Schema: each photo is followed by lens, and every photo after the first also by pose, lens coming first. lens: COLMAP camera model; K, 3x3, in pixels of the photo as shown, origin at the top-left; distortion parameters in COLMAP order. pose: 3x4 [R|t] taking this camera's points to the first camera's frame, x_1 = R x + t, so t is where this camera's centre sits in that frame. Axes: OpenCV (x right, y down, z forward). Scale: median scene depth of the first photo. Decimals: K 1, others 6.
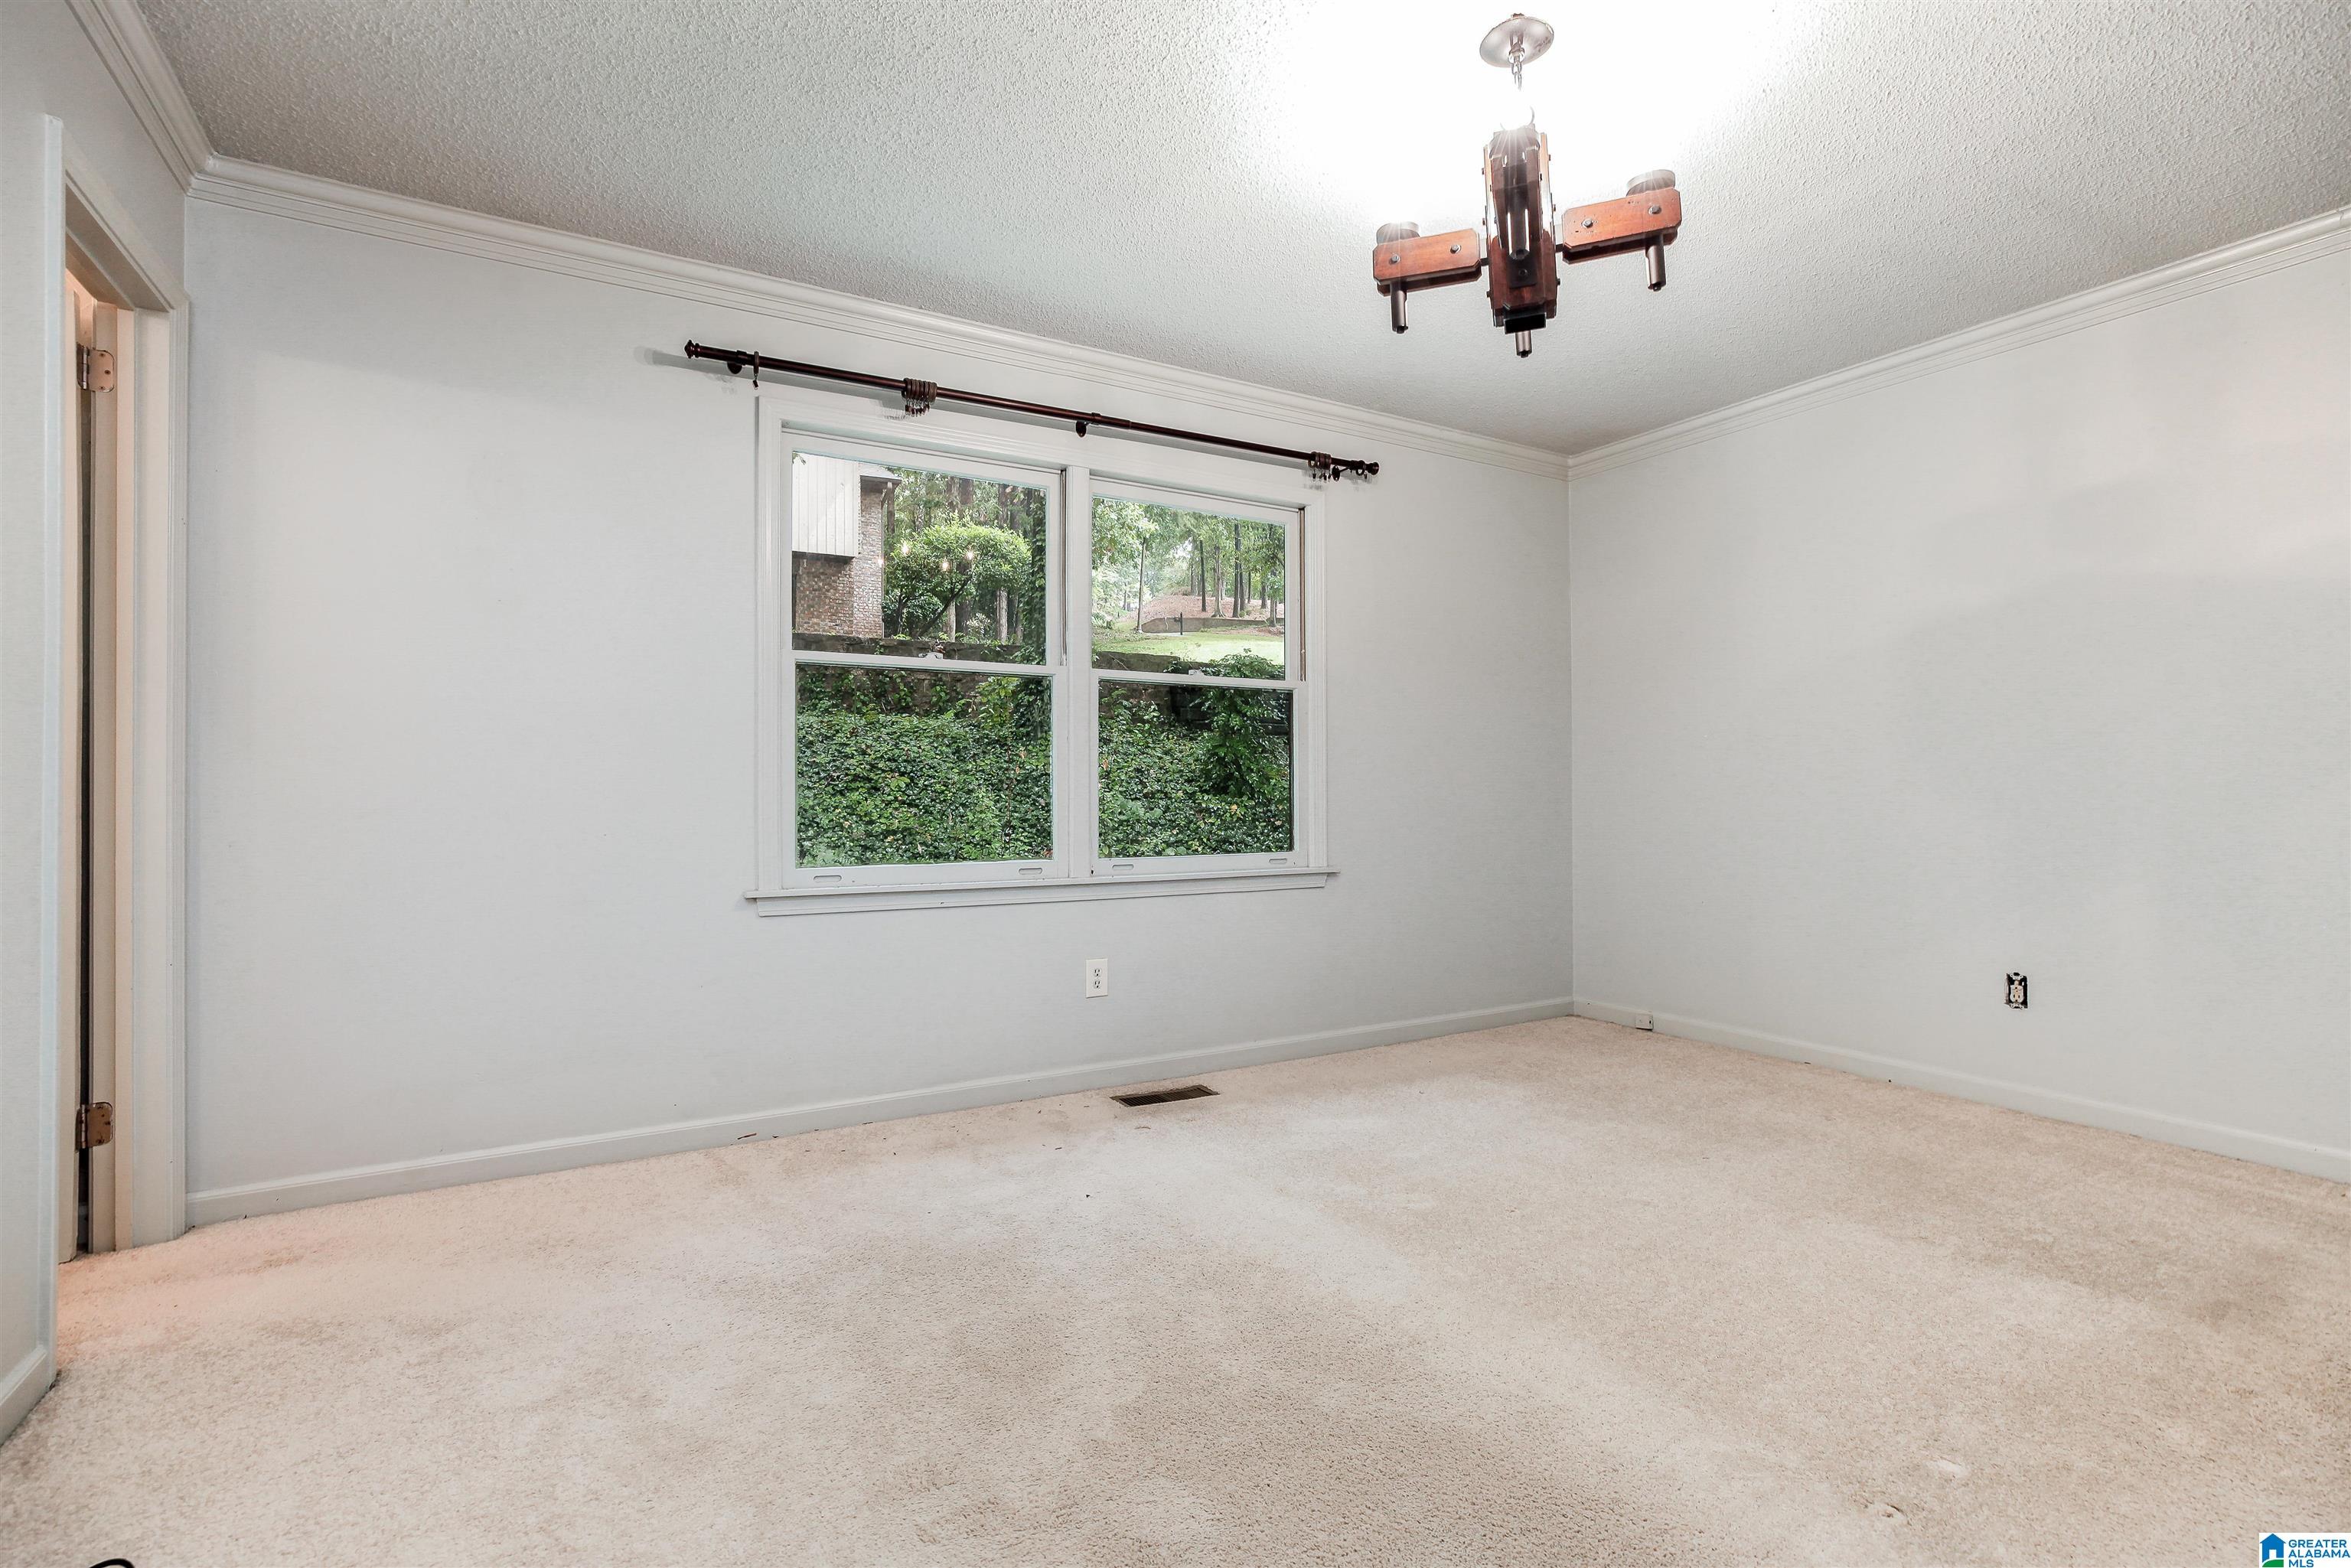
lens RADIAL K [[1078.6, 0, 1162.4], [0, 1078.6, 782.0], [0, 0, 1]] dist [-0.027192, 0.022948]
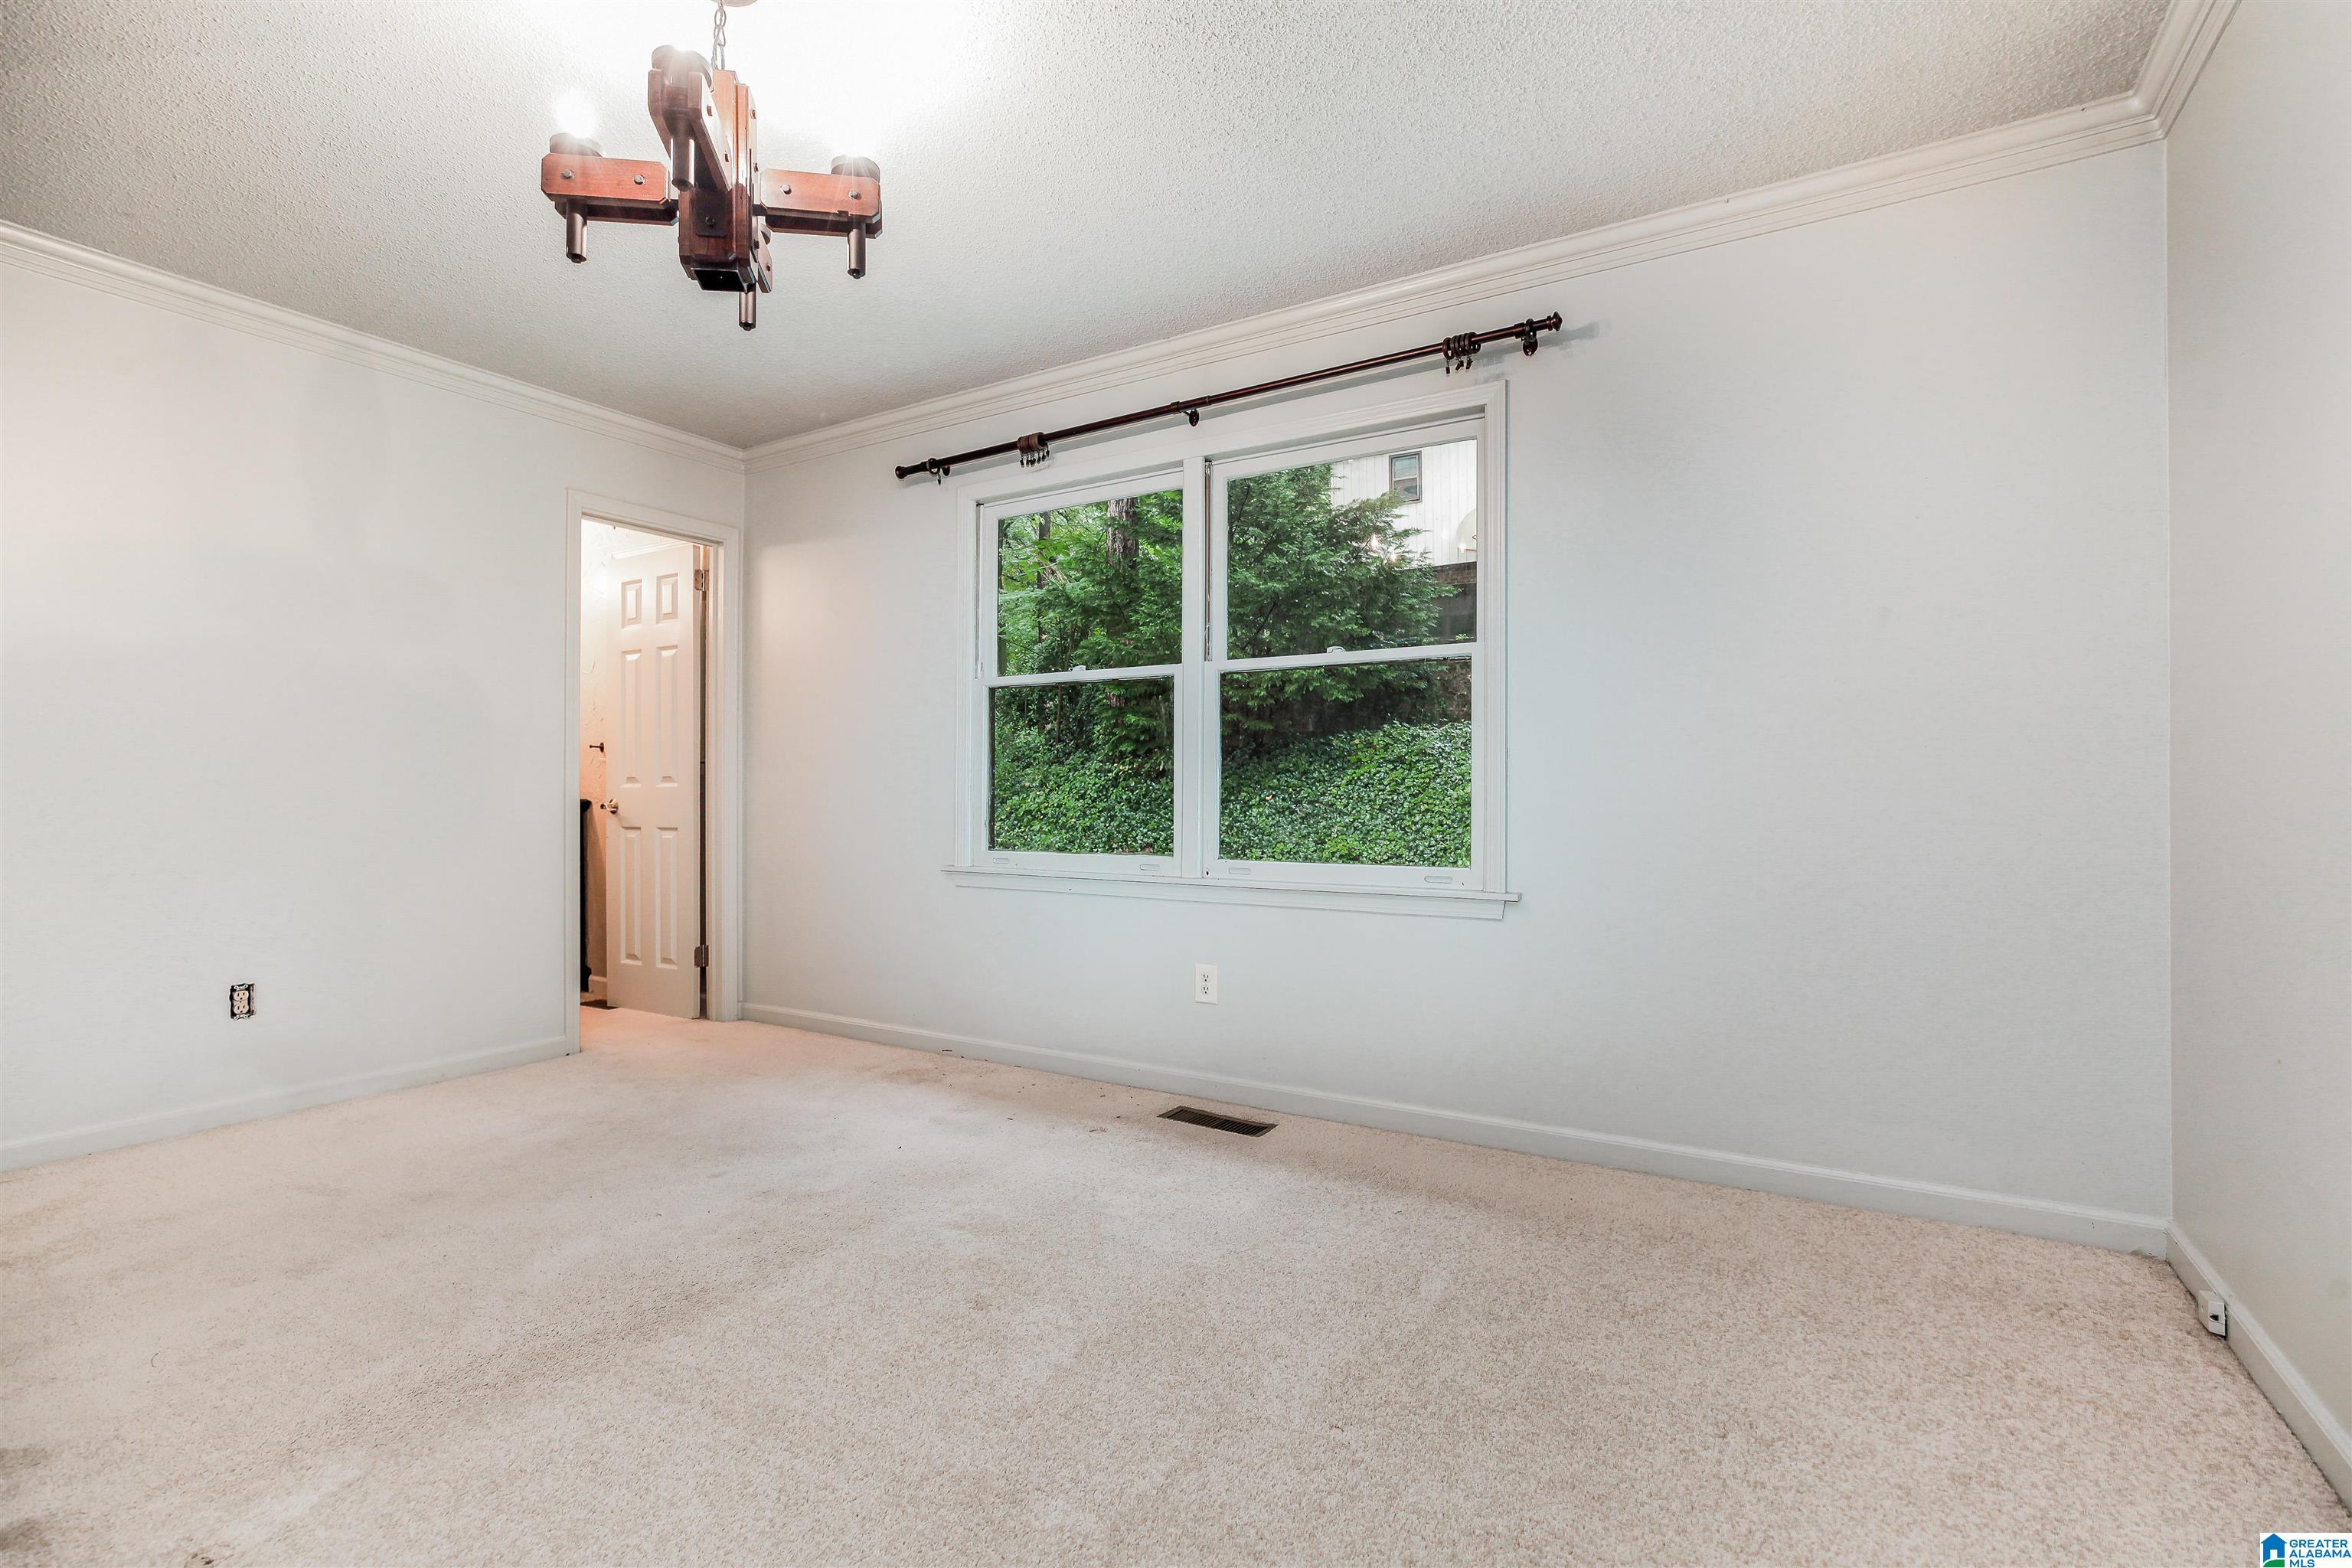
lens RADIAL K [[1079.1, 0, 1162.9], [0, 1079.1, 781.9], [0, 0, 1]] dist [-0.027192, 0.022948]
pose [[0.483622, -0.004934, -0.875263, 0.848950], [0.011630, 0.999932, 0.000789, 0.000622], [0.875200, -0.010561, 0.483646, 0.557283]]
